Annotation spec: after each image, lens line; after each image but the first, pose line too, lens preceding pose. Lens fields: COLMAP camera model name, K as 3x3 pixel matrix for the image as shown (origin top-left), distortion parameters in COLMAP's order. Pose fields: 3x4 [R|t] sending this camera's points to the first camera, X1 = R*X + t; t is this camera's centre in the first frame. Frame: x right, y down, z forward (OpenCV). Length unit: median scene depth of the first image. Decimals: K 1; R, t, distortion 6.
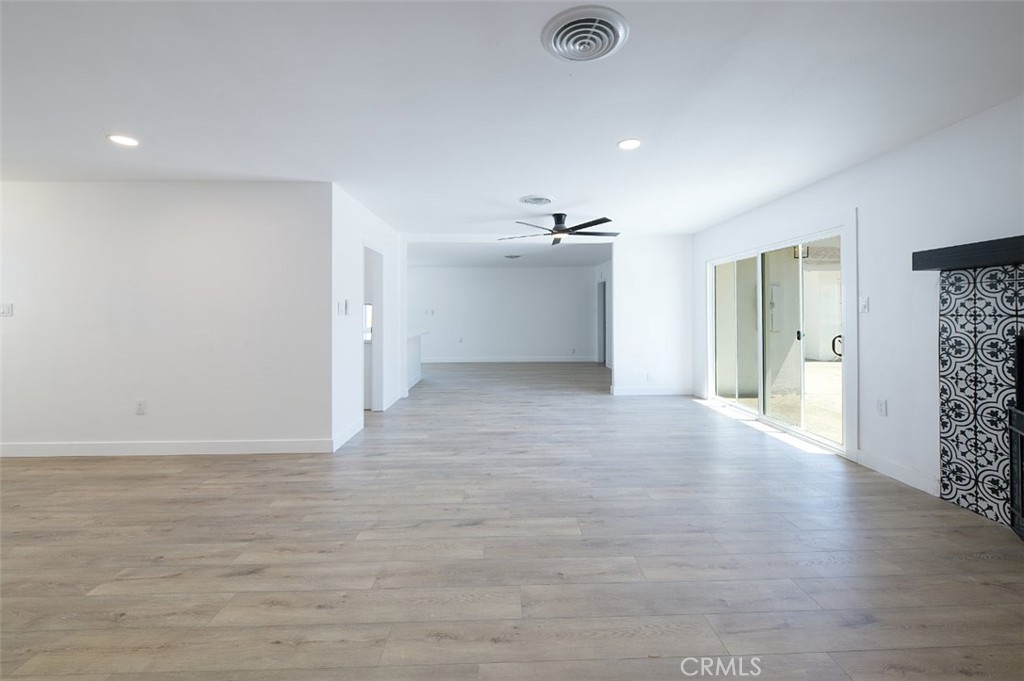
lens RADIAL K [[390.4, 0, 499.3], [0, 390.4, 306.5], [0, 0, 1]] dist [-0.003606, -0.000542]
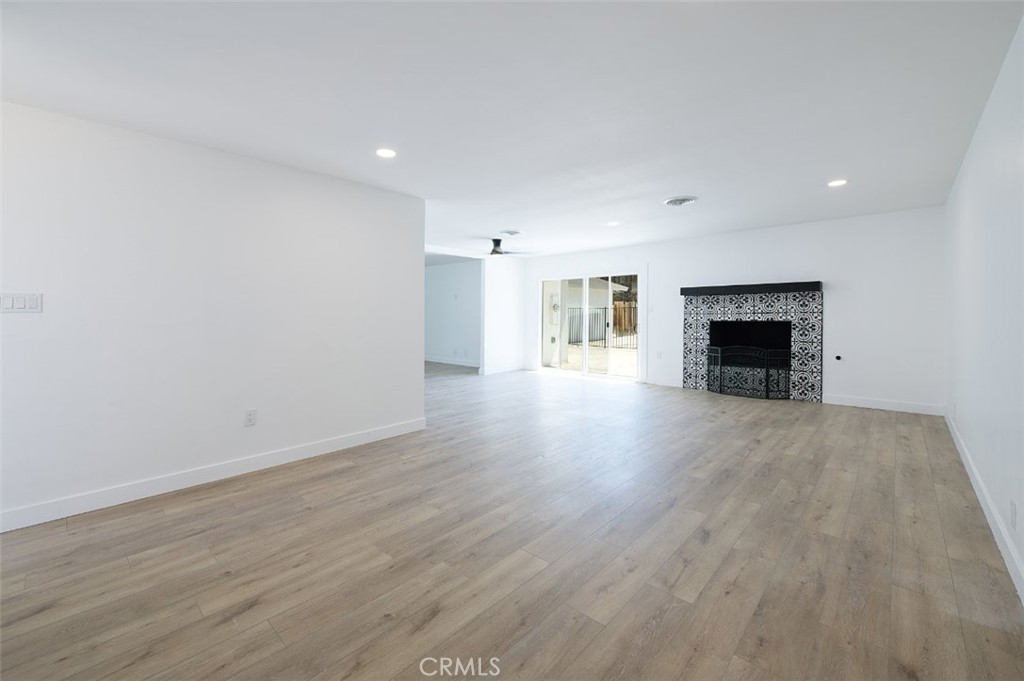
lens RADIAL K [[417.3, 0, 482.7], [0, 417.3, 307.8], [0, 0, 1]] dist [-0.004407, -0.002069]
pose [[0.729754, 0.010655, 0.683627, -1.570391], [-0.015262, 0.999883, 0.000707, 0.003098], [-0.683539, -0.010950, 0.729832, -0.059270]]
